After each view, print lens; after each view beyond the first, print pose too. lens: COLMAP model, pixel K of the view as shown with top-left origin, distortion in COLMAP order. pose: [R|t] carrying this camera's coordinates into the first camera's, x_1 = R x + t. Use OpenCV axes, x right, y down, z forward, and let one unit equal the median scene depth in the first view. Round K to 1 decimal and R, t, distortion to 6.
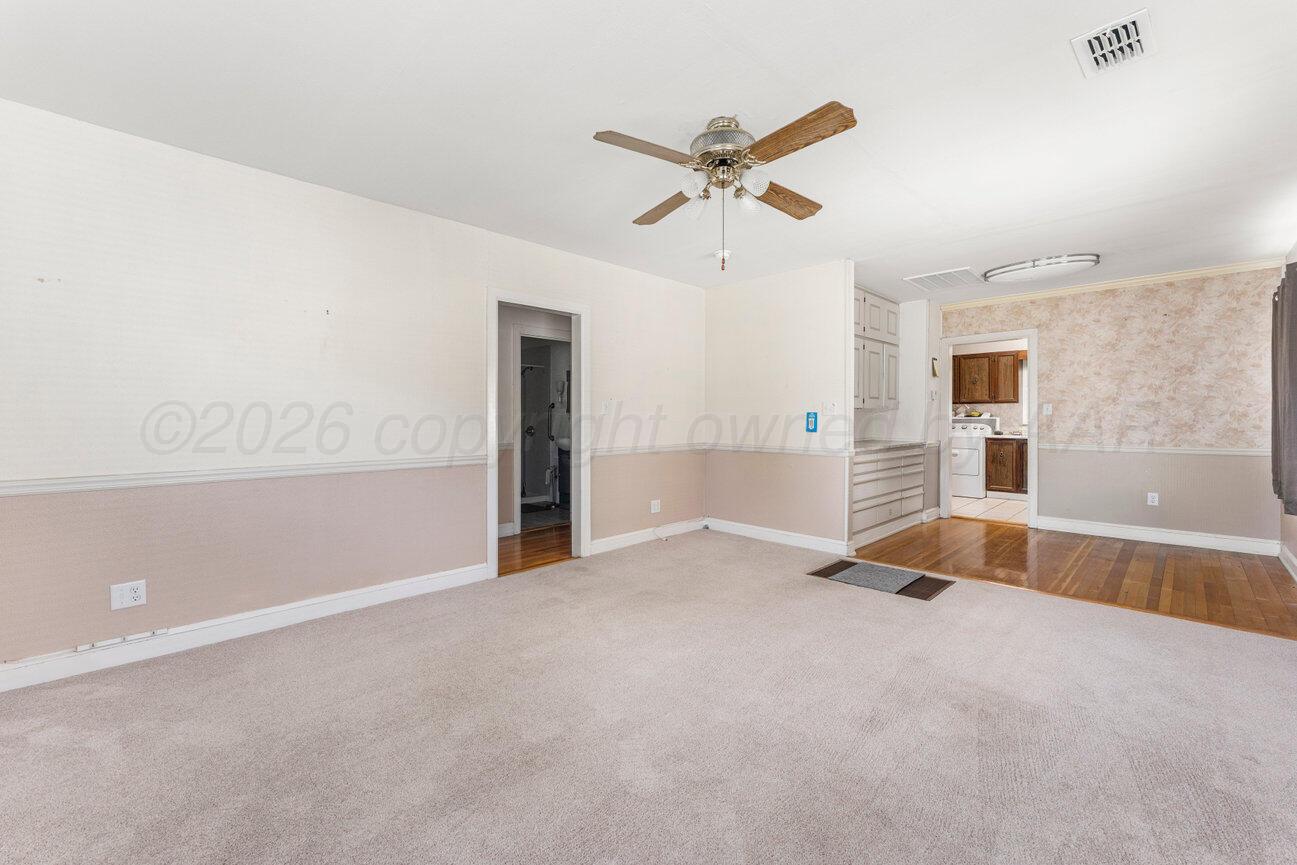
lens RADIAL K [[531.8, 0, 654.0], [0, 531.8, 422.7], [0, 0, 1]] dist [0.003623, -0.000923]
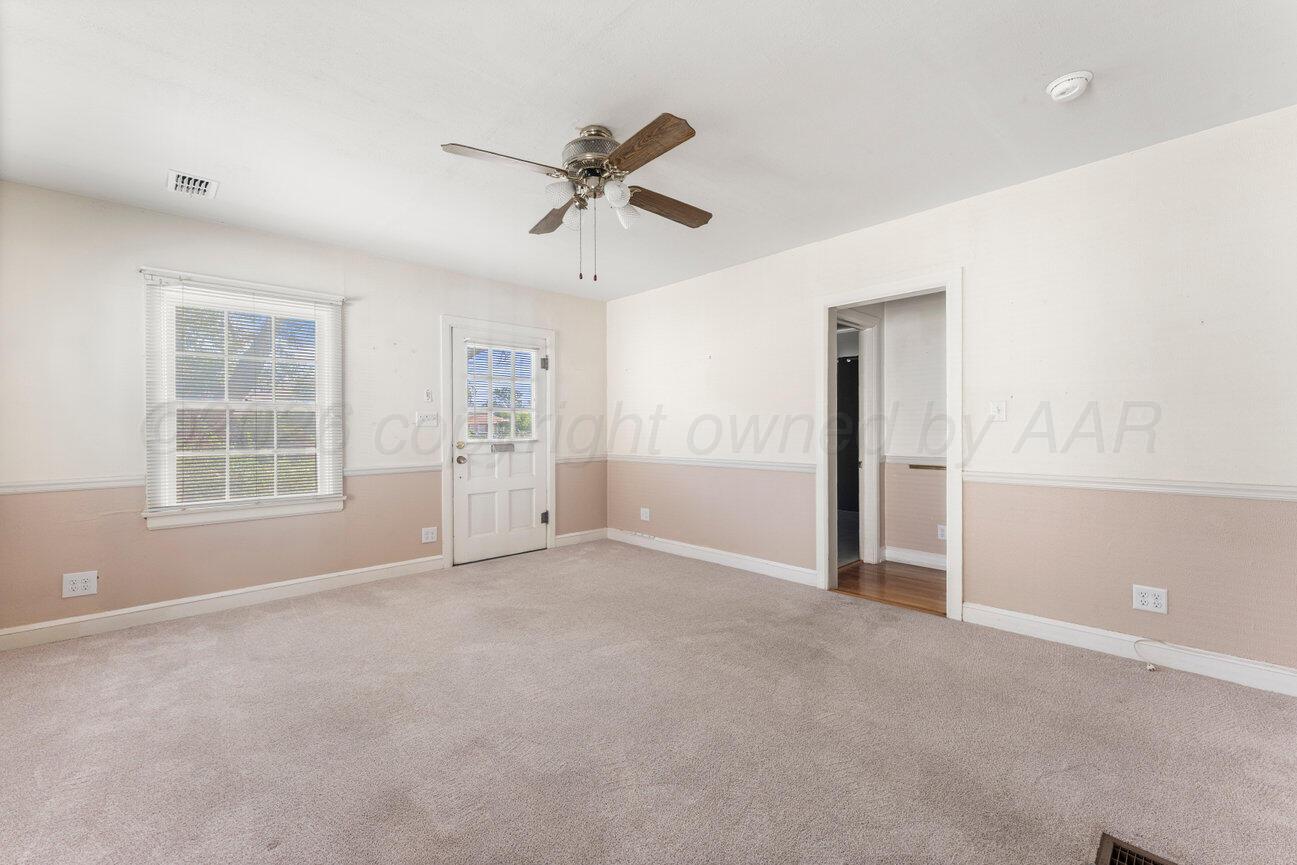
lens RADIAL K [[531.8, 0, 652.9], [0, 531.8, 431.3], [0, 0, 1]] dist [0.003623, -0.000923]
pose [[-0.038668, 0.003052, -0.999247, 0.549295], [-0.000655, 0.999995, 0.003079, -0.003516], [0.999252, 0.000774, -0.038666, 0.563638]]
